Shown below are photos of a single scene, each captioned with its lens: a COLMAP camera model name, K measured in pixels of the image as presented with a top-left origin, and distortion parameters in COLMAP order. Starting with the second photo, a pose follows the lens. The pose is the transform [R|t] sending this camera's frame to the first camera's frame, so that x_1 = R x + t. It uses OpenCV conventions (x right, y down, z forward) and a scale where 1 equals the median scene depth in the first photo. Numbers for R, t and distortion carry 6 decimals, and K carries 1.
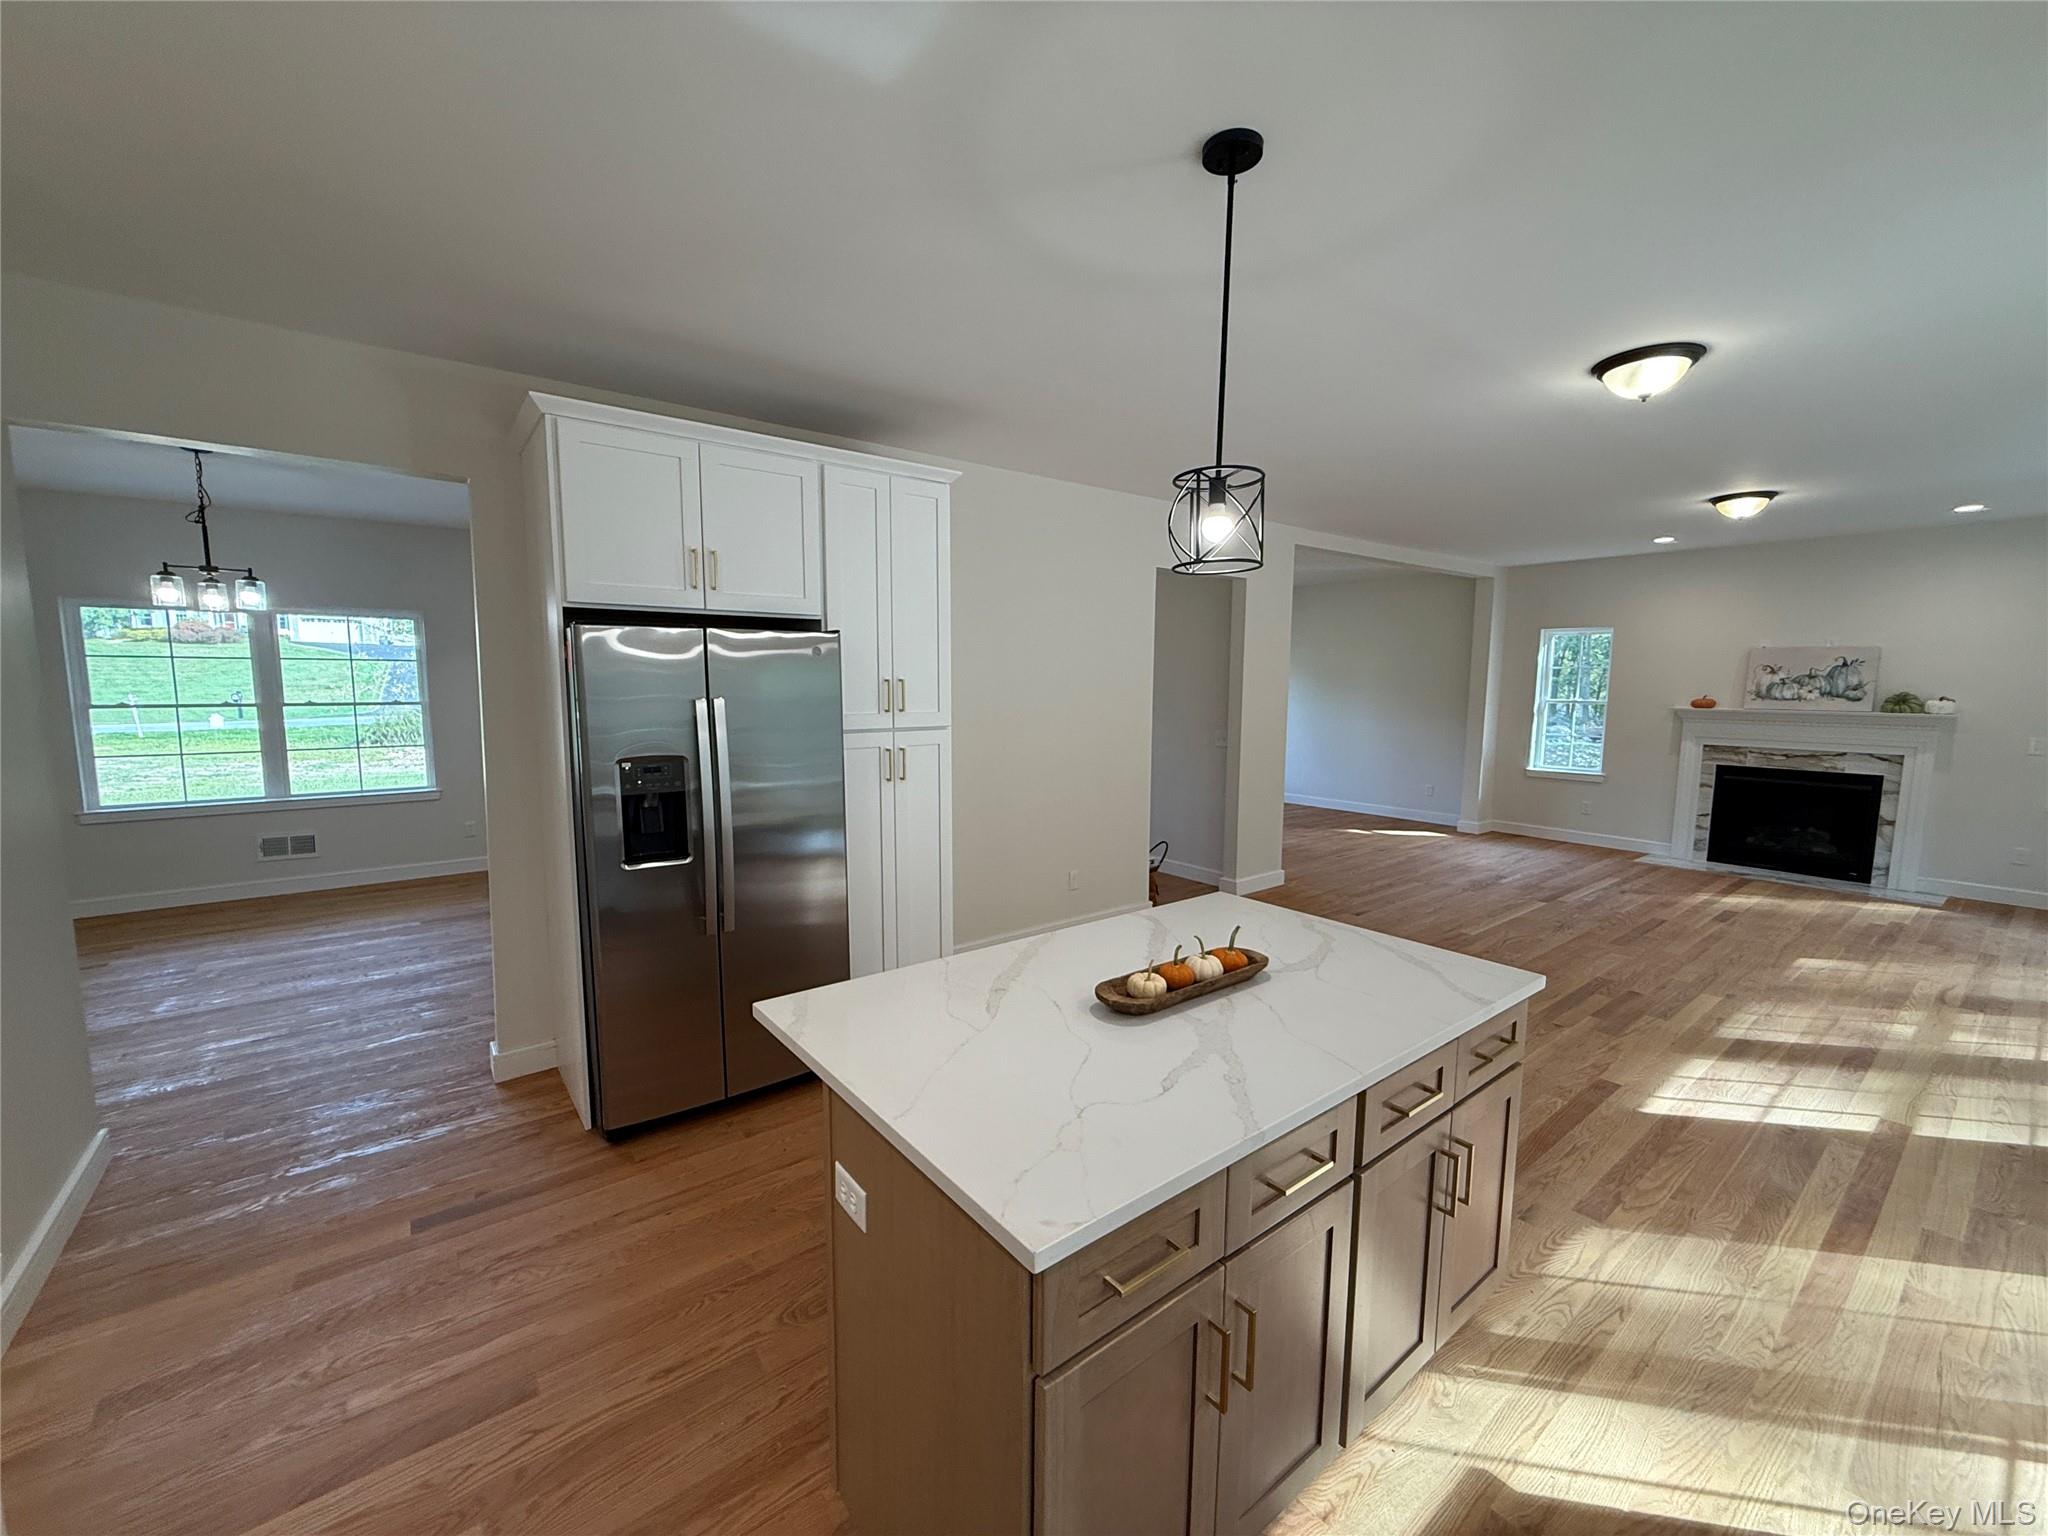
lens RADIAL K [[824.5, 0, 1024.0], [0, 824.5, 768.0], [0, 0, 1]] dist [0.001028, -0.000037]
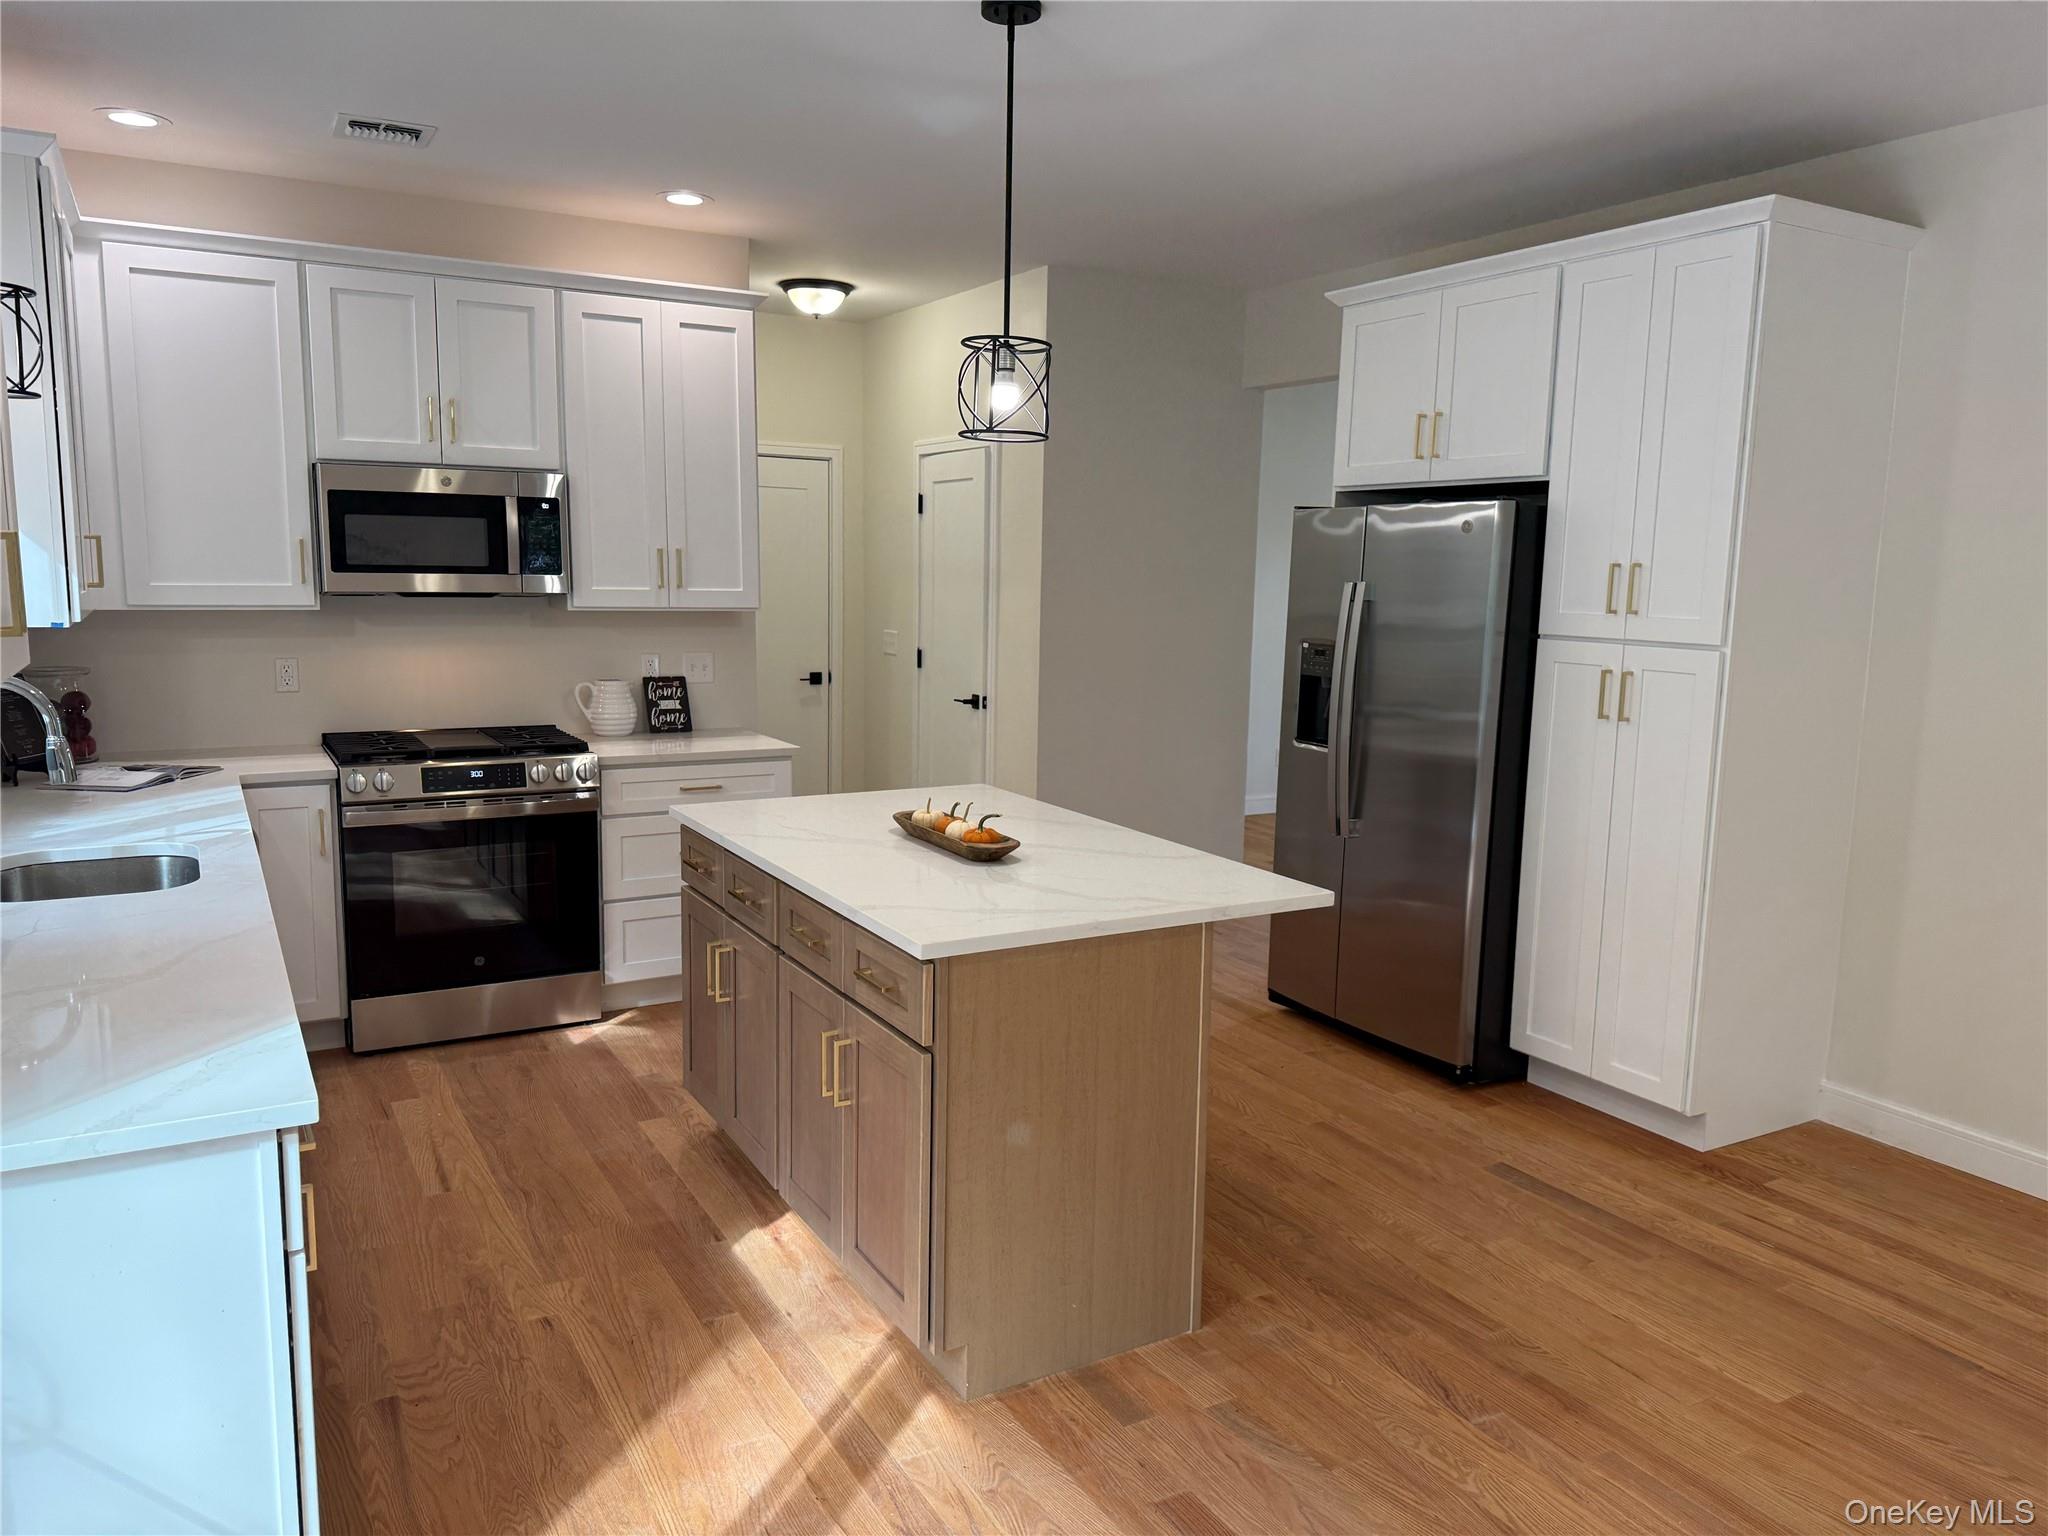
lens RADIAL K [[1447.9, 0, 1021.7], [0, 1447.9, 763.5], [0, 0, 1]] dist [0.078805, -0.089918]
pose [[-0.141832, 0.135894, -0.980518, 1.284646], [-0.117495, 0.981219, 0.152987, -0.088999], [0.982893, 0.136905, -0.123201, 0.839108]]
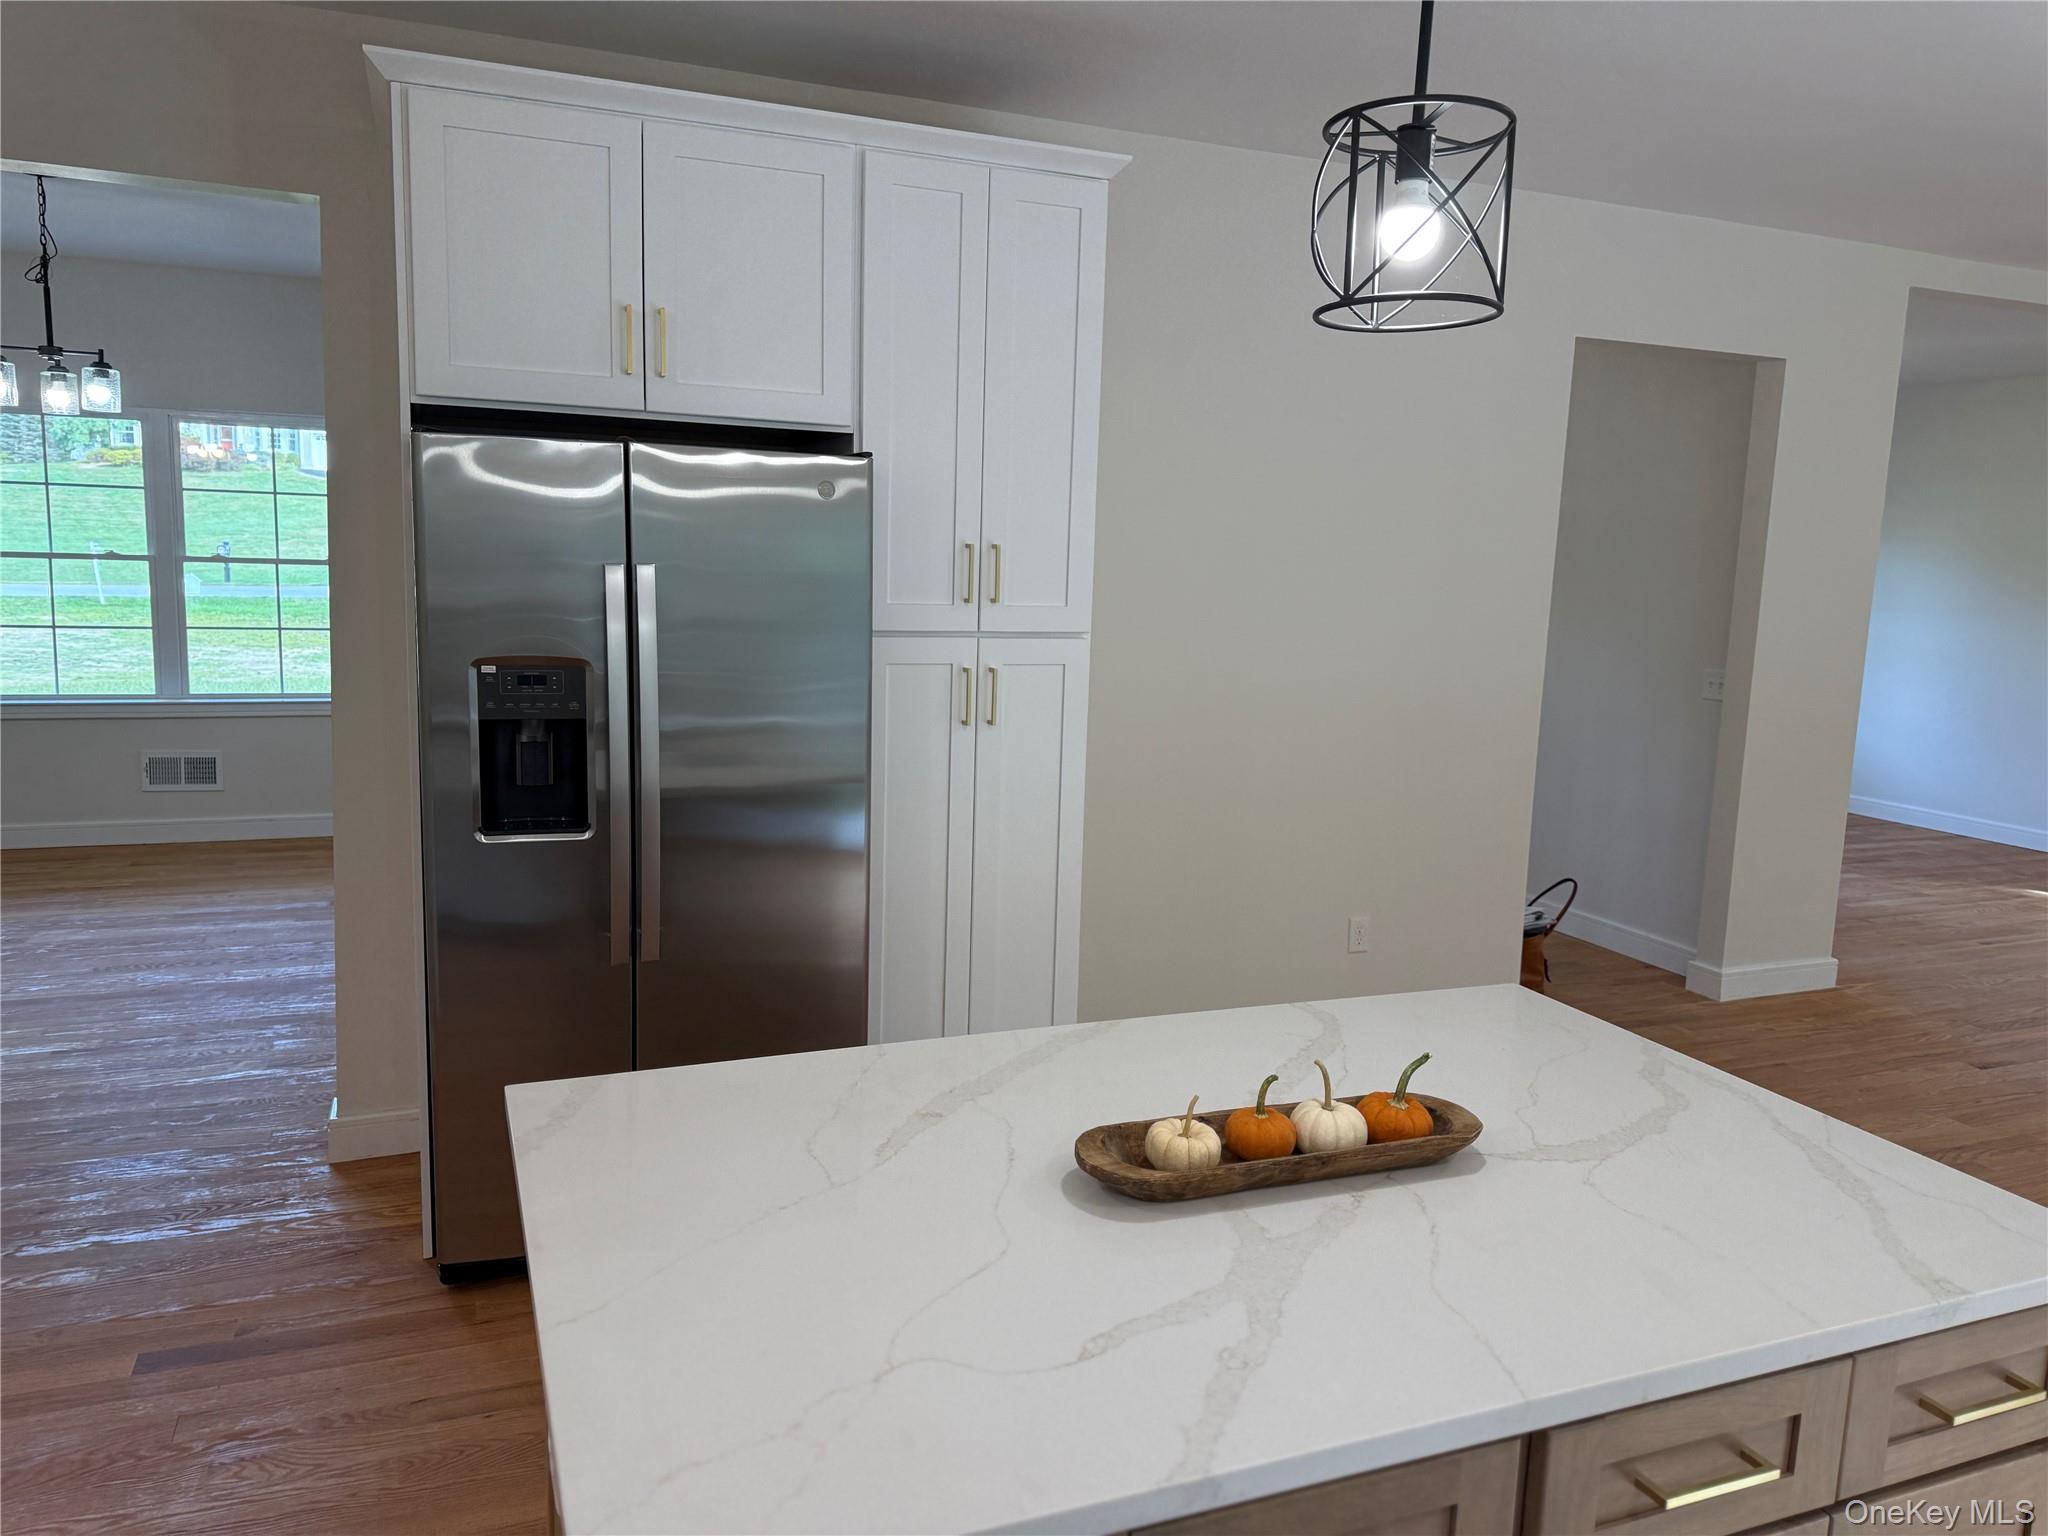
lens RADIAL K [[1447.9, 0, 1021.7], [0, 1447.9, 763.5], [0, 0, 1]] dist [0.078805, -0.089918]
pose [[0.962175, 0.066641, -0.264155, 0.166667], [-0.057473, 0.997451, 0.042293, -0.002658], [0.266300, -0.025511, 0.963553, 0.067526]]
